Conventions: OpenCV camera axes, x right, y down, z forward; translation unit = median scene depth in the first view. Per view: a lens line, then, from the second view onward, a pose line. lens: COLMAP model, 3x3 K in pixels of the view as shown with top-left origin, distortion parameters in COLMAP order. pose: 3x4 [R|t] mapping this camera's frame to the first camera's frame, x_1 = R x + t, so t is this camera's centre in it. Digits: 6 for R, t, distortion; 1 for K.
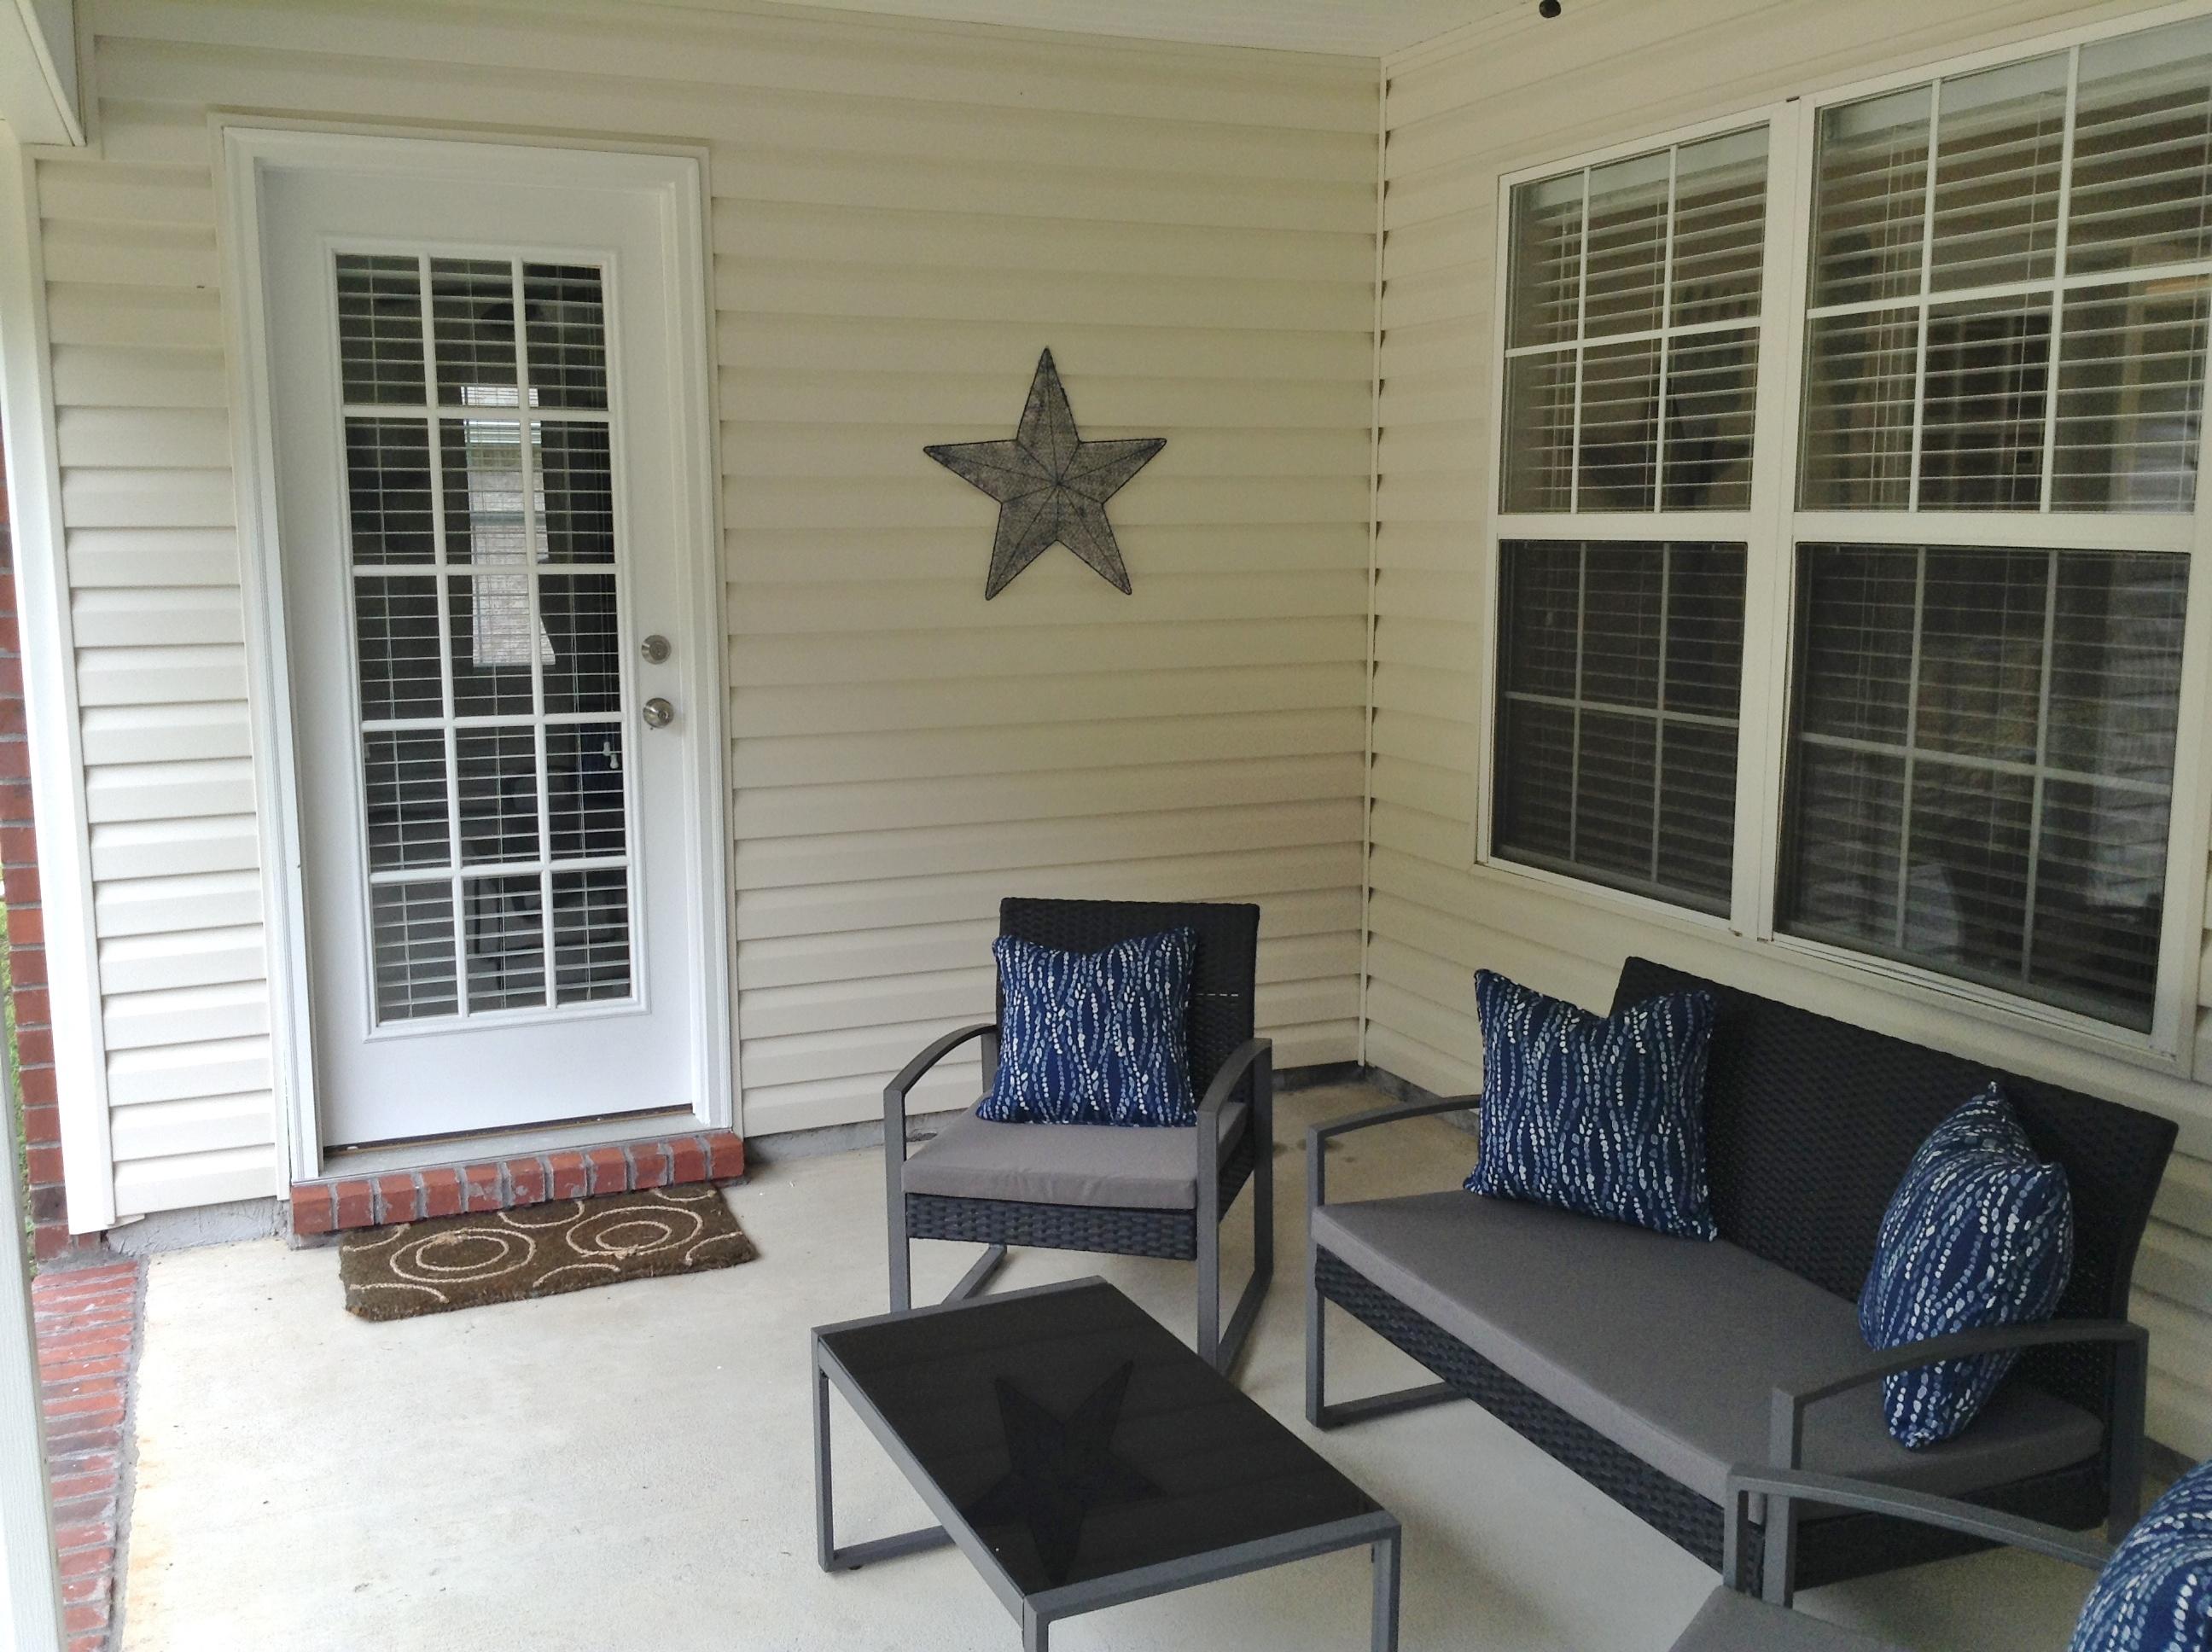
lens RADIAL K [[2020.9, 0, 1110.5], [0, 2020.9, 822.2], [0, 0, 1]] dist [0.045914, 0.000000]
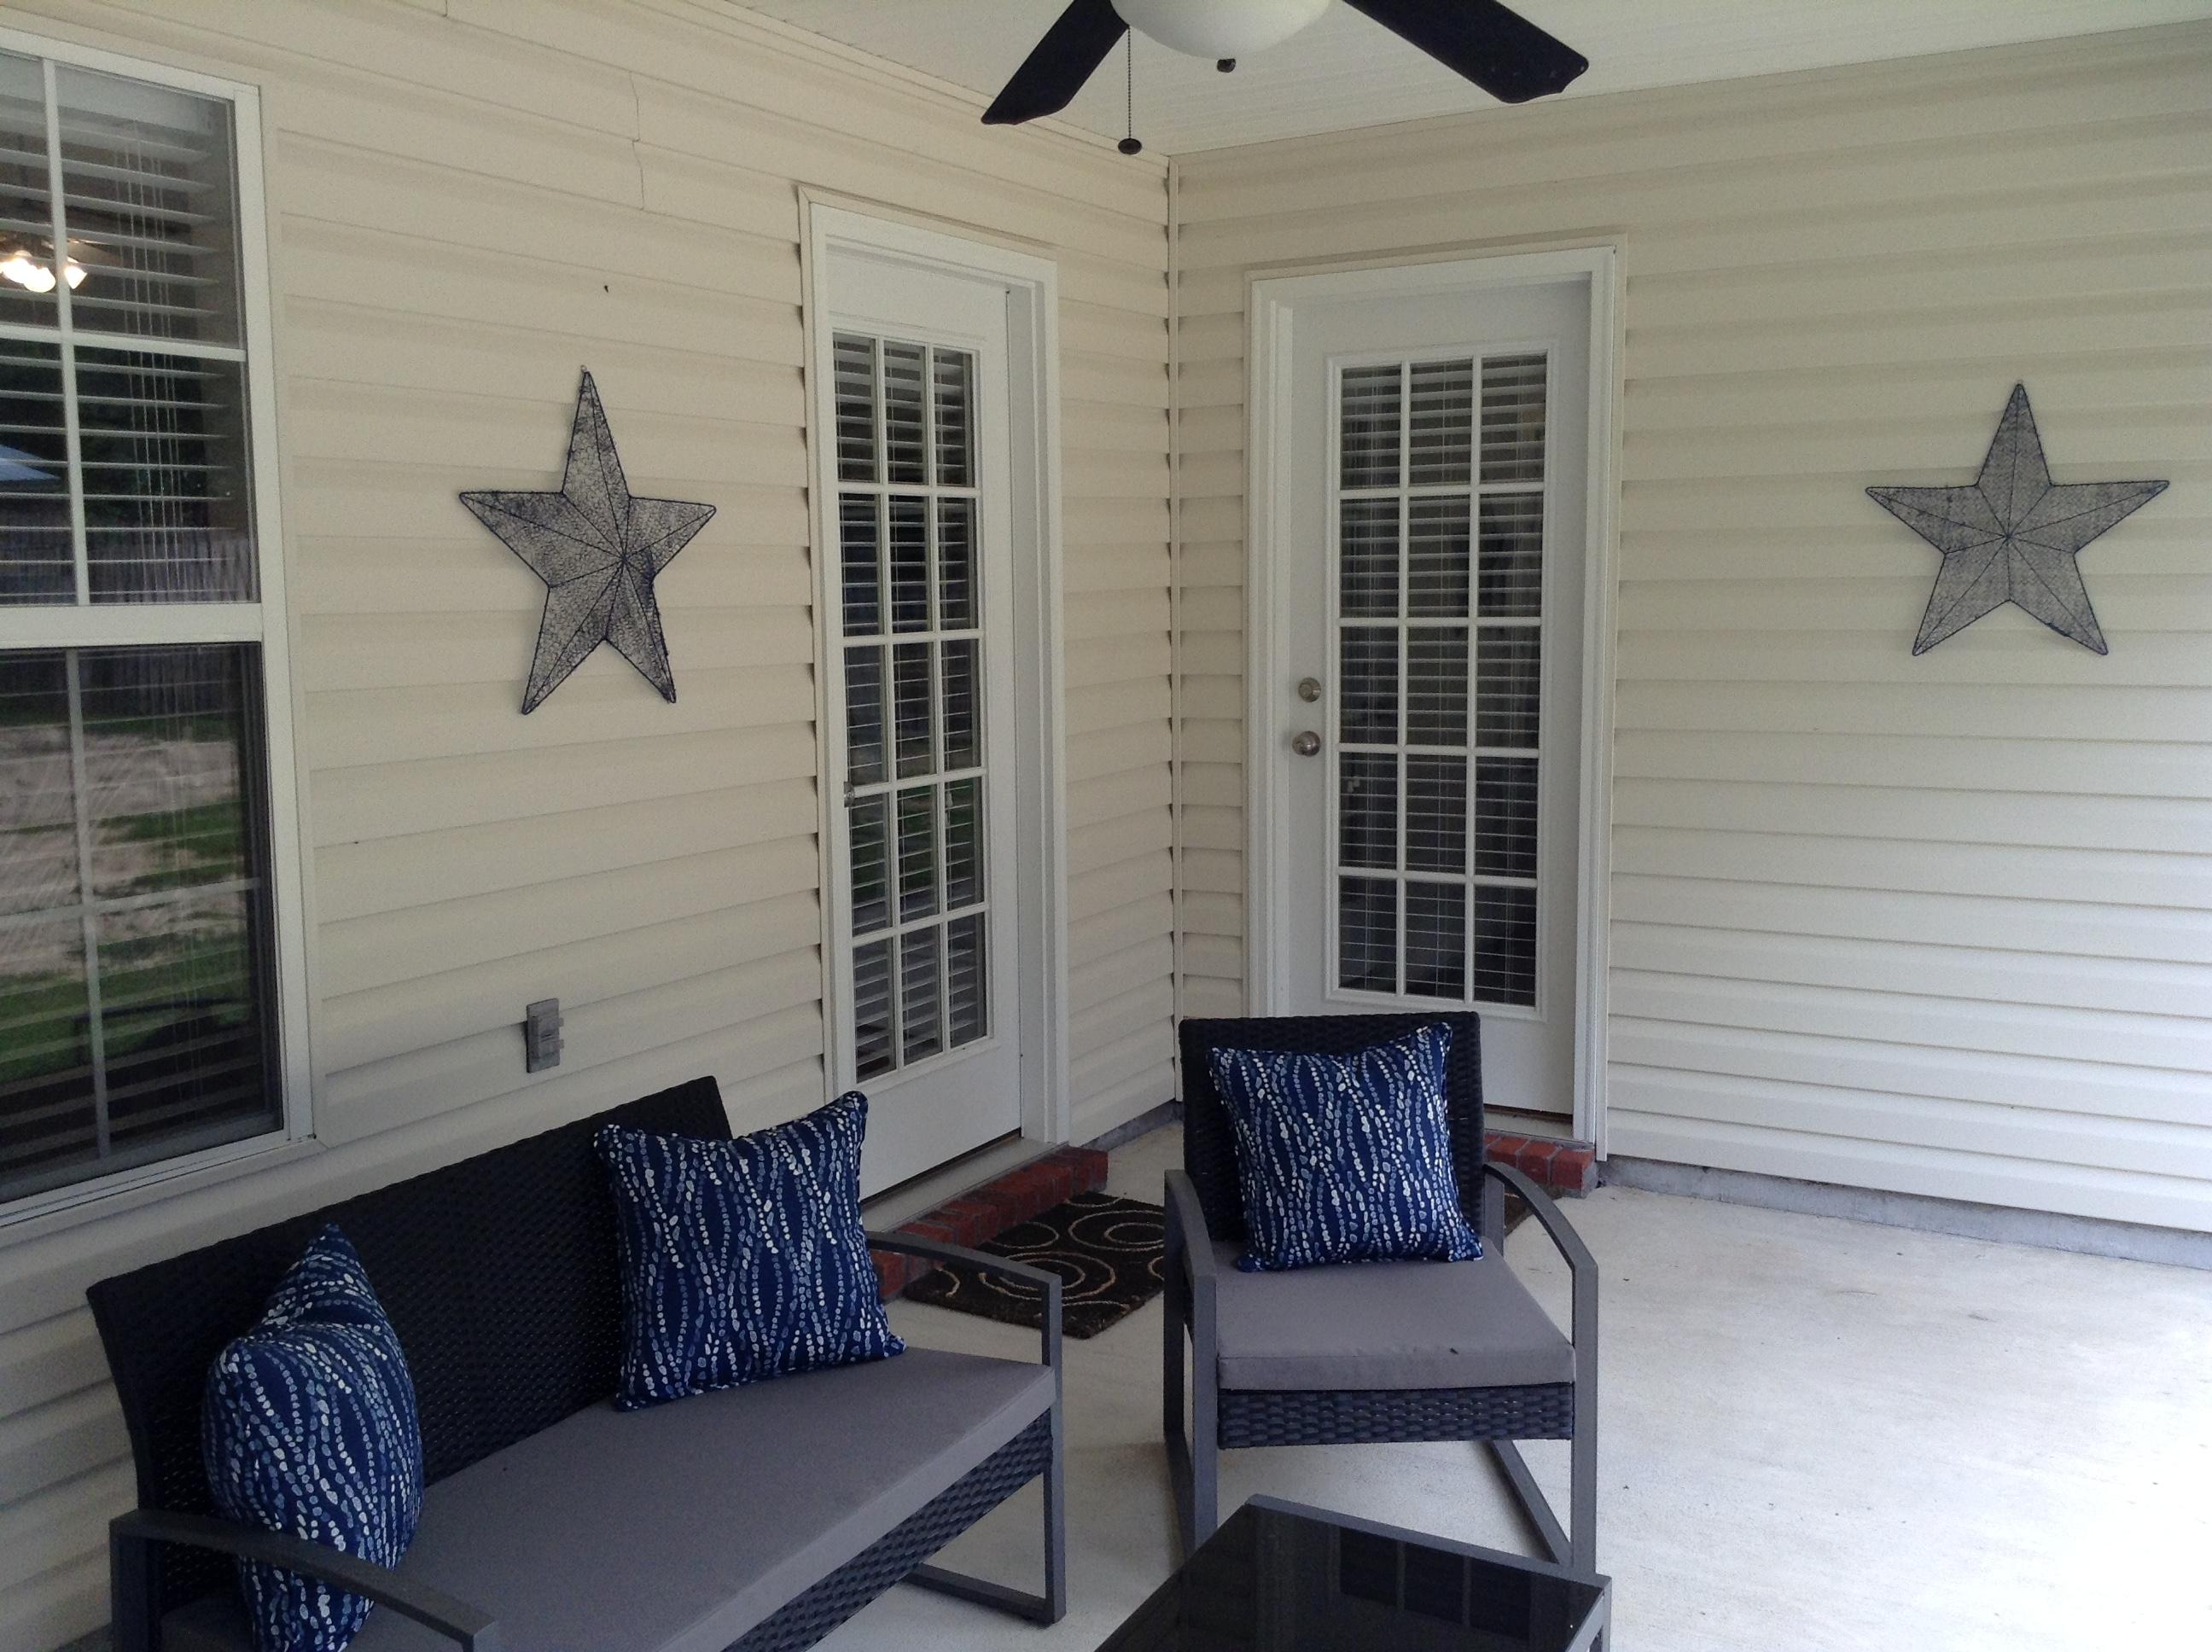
lens RADIAL K [[2020.9, 0, 1104.6], [0, 2020.9, 828.3], [0, 0, 1]] dist [0.045914, 0.000000]
pose [[-0.571258, -0.090632, 0.815751, -0.369826], [0.139369, 0.968740, 0.205228, -0.134525], [-0.808852, 0.230928, -0.540769, 0.865861]]
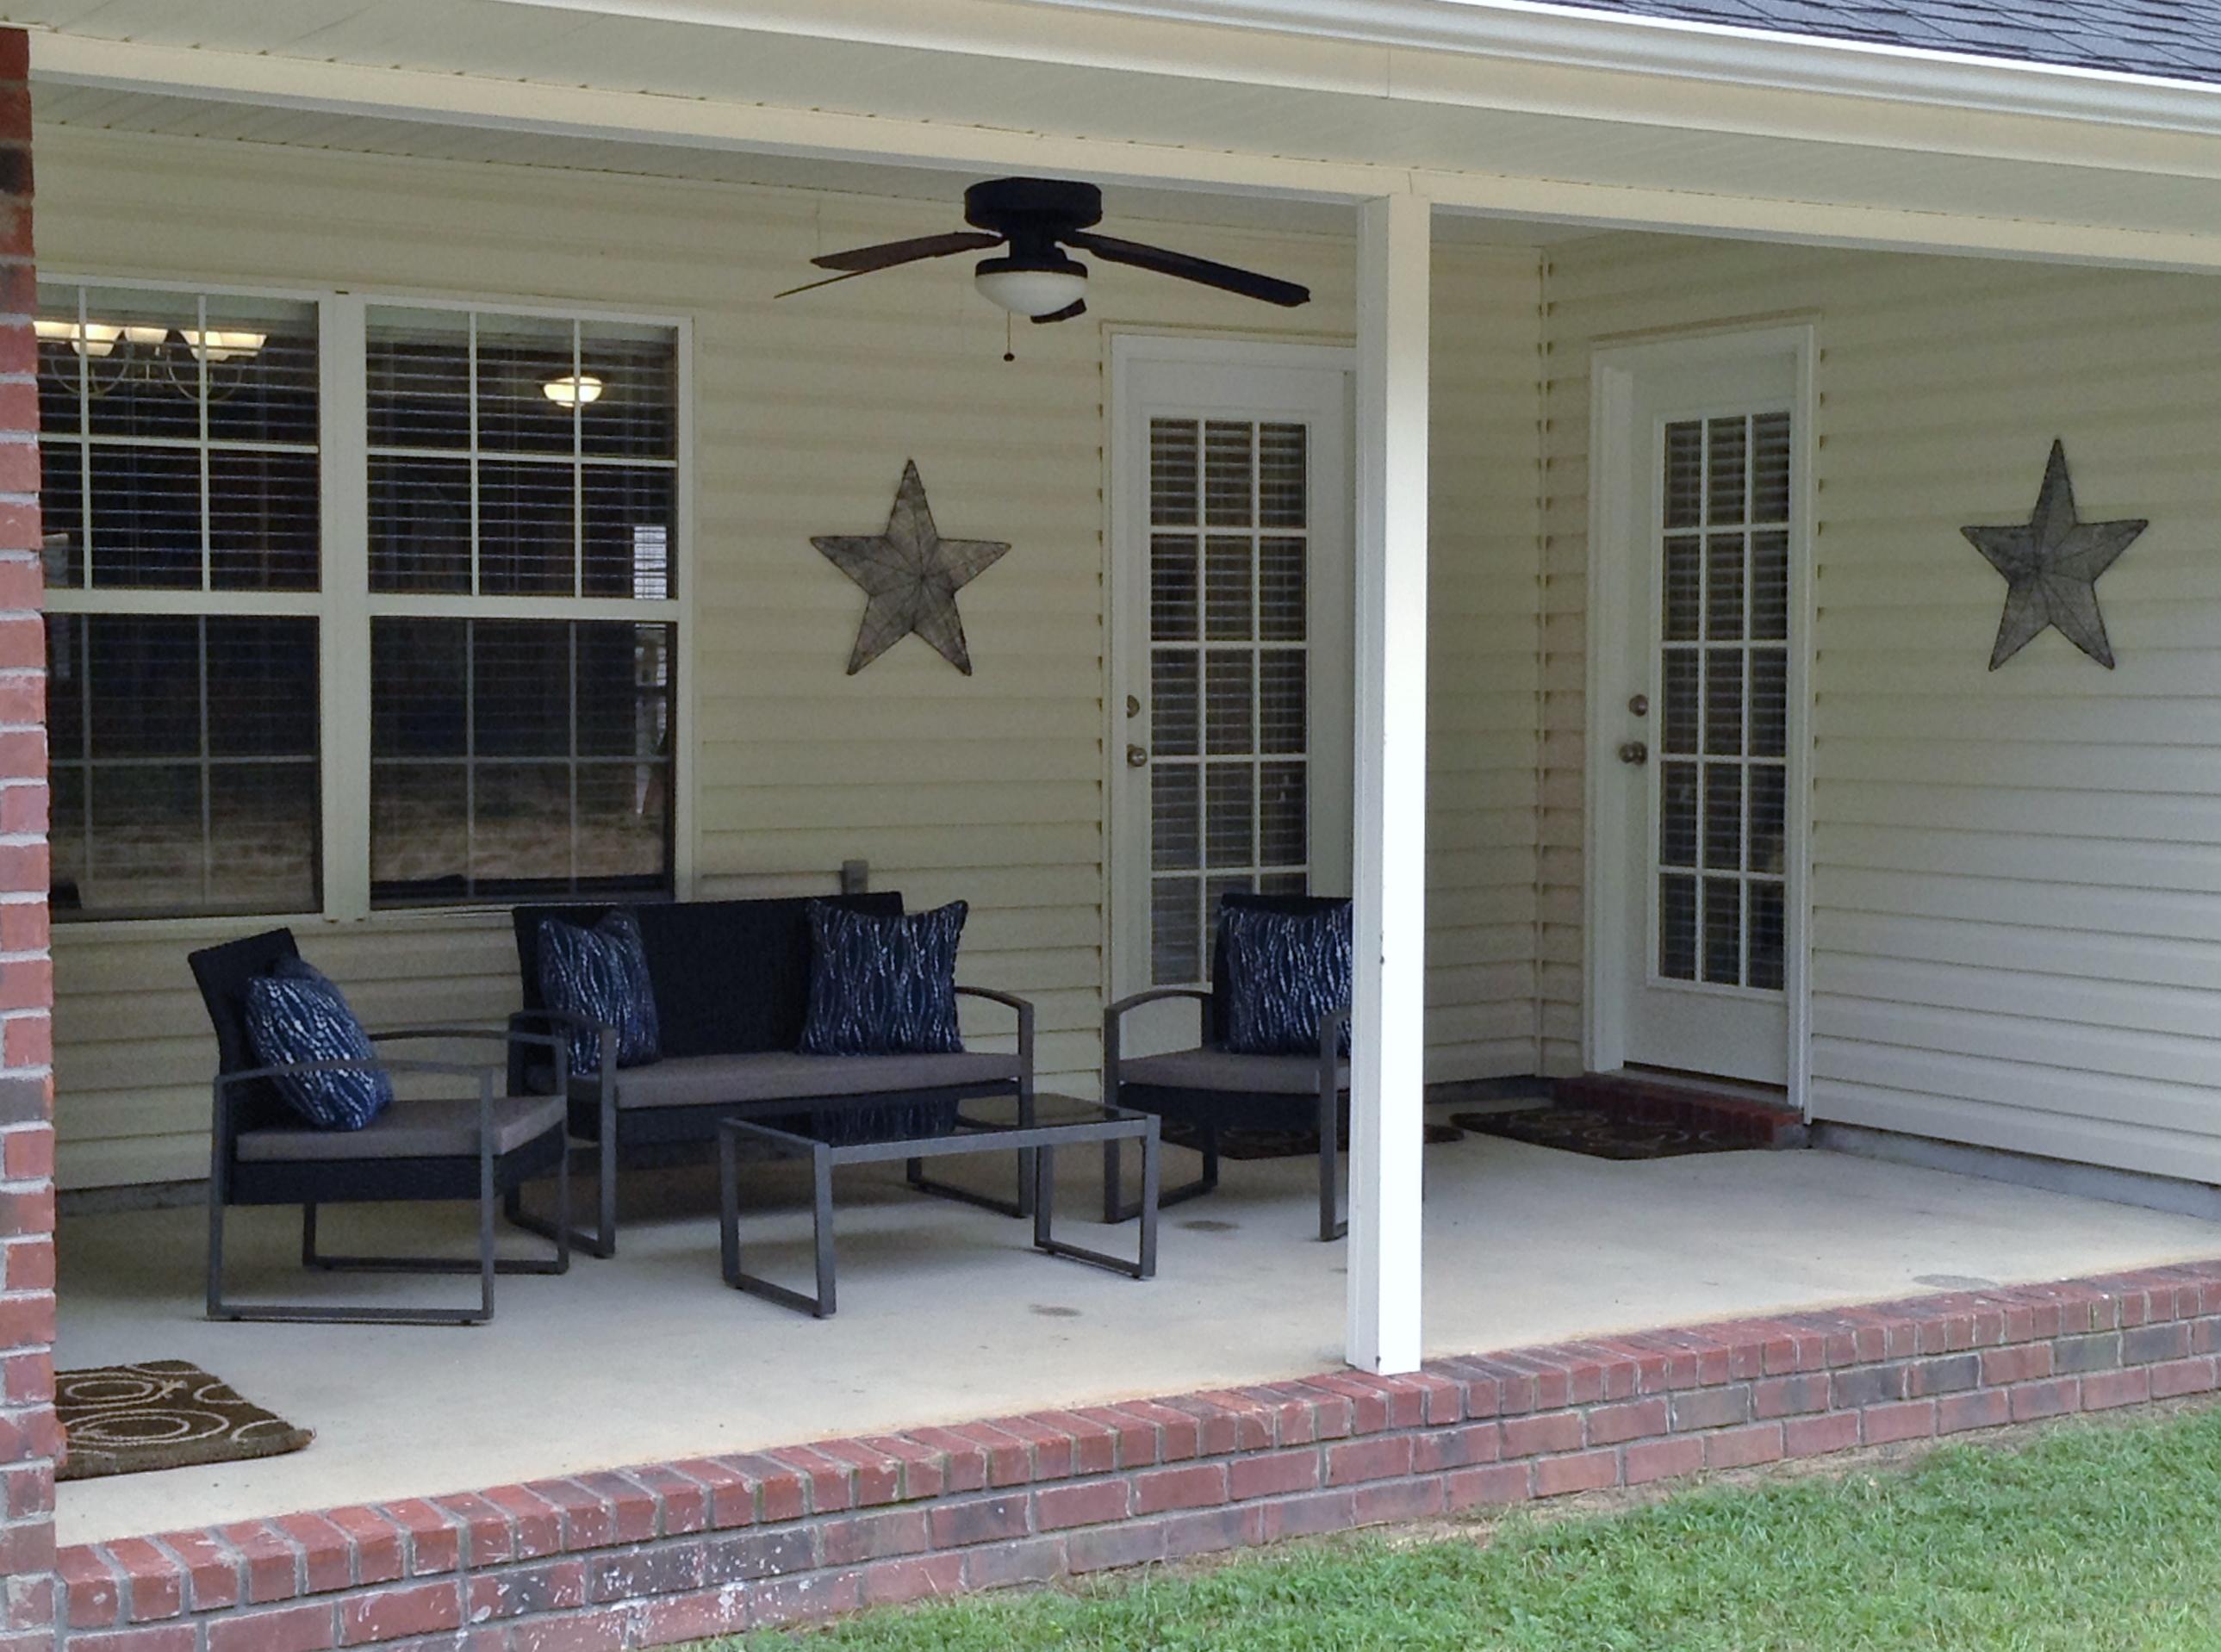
lens RADIAL K [[3332.8, 0, 1108.9], [0, 3332.8, 819.7], [0, 0, 1]] dist [0.070507, 0.000000]
pose [[-0.114035, -0.042339, 0.992574, -1.679900], [0.148983, 0.987065, 0.059221, -0.055449], [-0.982242, 0.154630, -0.106252, 0.683250]]
